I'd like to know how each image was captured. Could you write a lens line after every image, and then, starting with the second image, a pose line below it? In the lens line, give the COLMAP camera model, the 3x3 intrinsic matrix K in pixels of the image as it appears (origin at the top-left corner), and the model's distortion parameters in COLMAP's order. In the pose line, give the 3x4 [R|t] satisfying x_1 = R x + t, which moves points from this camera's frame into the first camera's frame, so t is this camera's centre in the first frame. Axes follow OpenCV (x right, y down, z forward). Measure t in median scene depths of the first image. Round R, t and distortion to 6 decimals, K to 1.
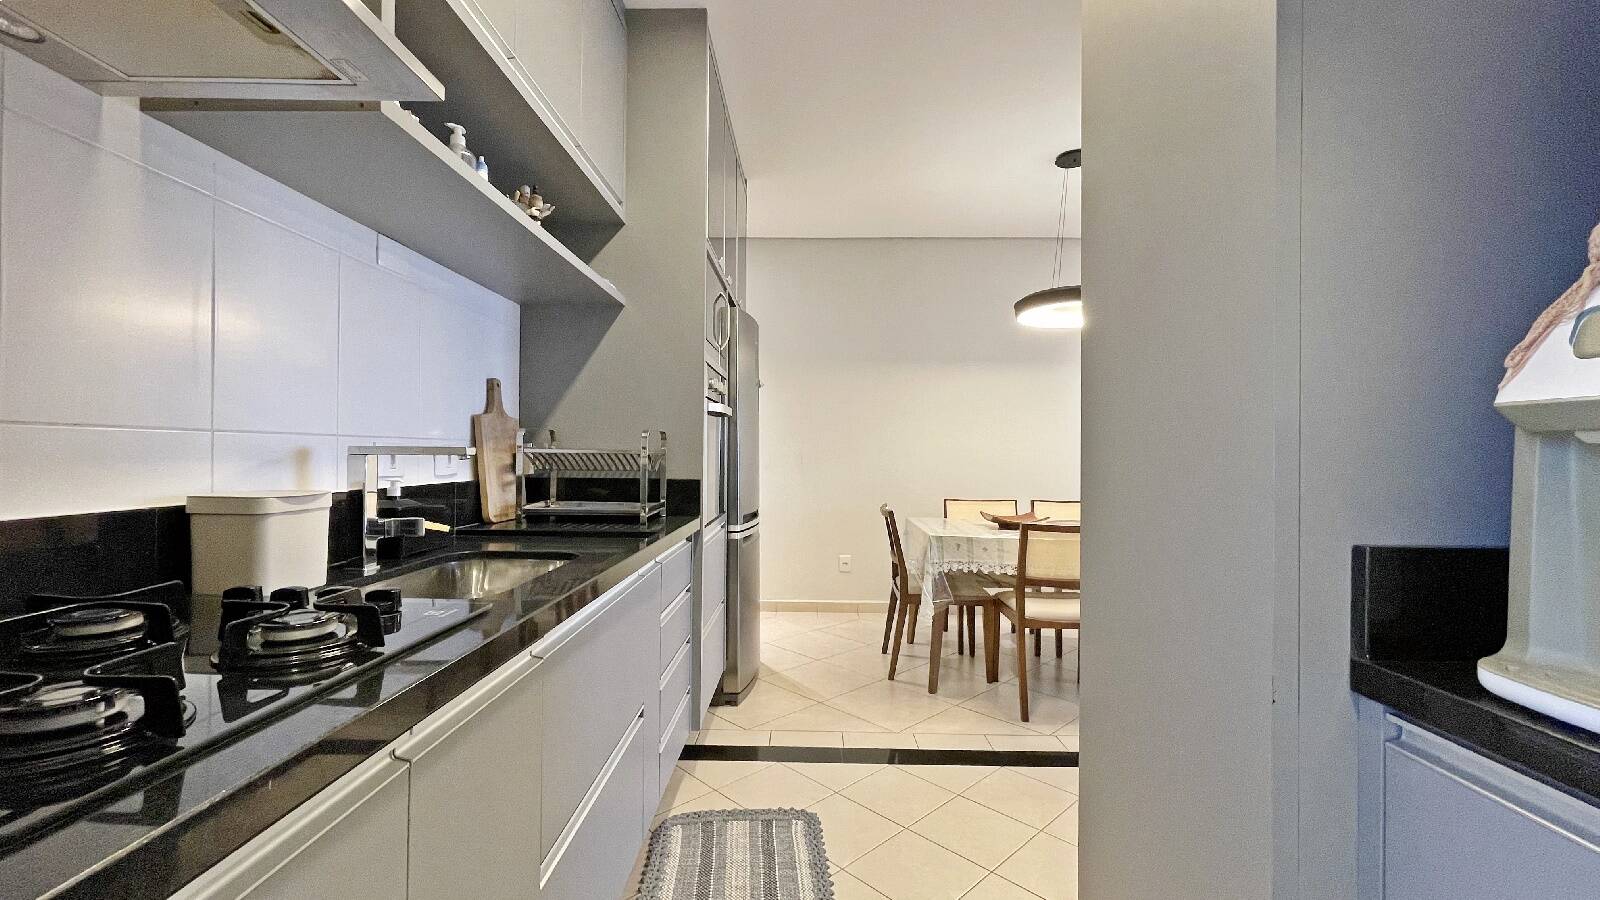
lens RADIAL K [[652.6, 0, 800.0], [0, 652.6, 450.0], [0, 0, 1]] dist [-0.010722, 0.010239]
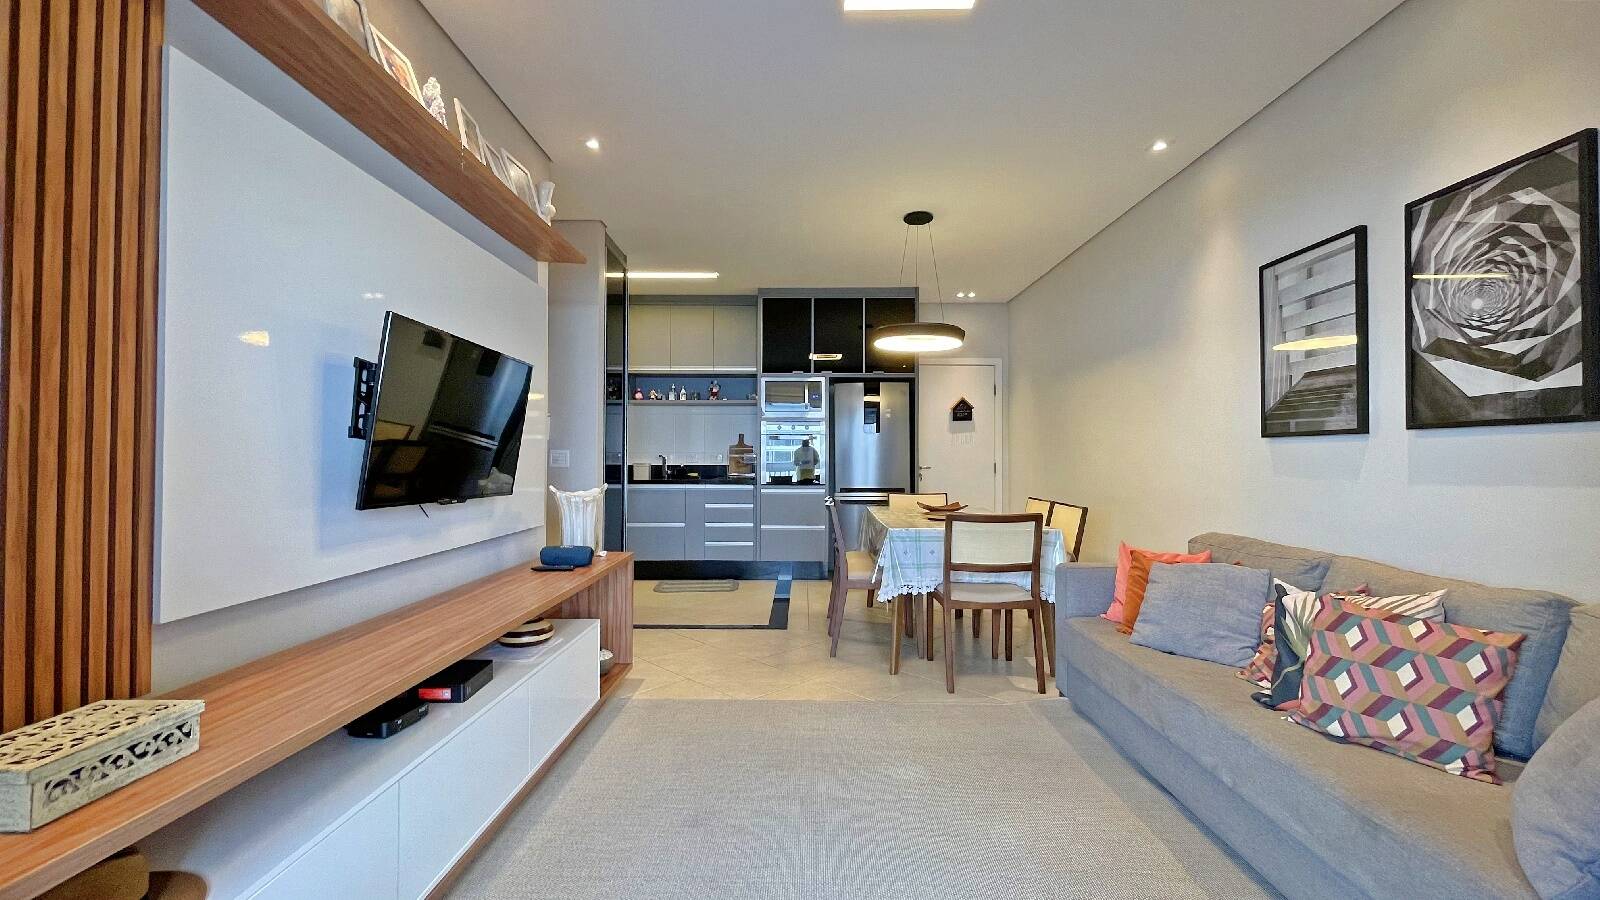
lens RADIAL K [[647.9, 0, 796.9], [0, 647.9, 448.8], [0, 0, 1]] dist [0.018374, -0.008102]
pose [[-0.000567, -0.026381, -0.999652, 1.810959], [0.001775, 0.999650, -0.026382, 0.031677], [0.999998, -0.001790, -0.000520, 0.846304]]
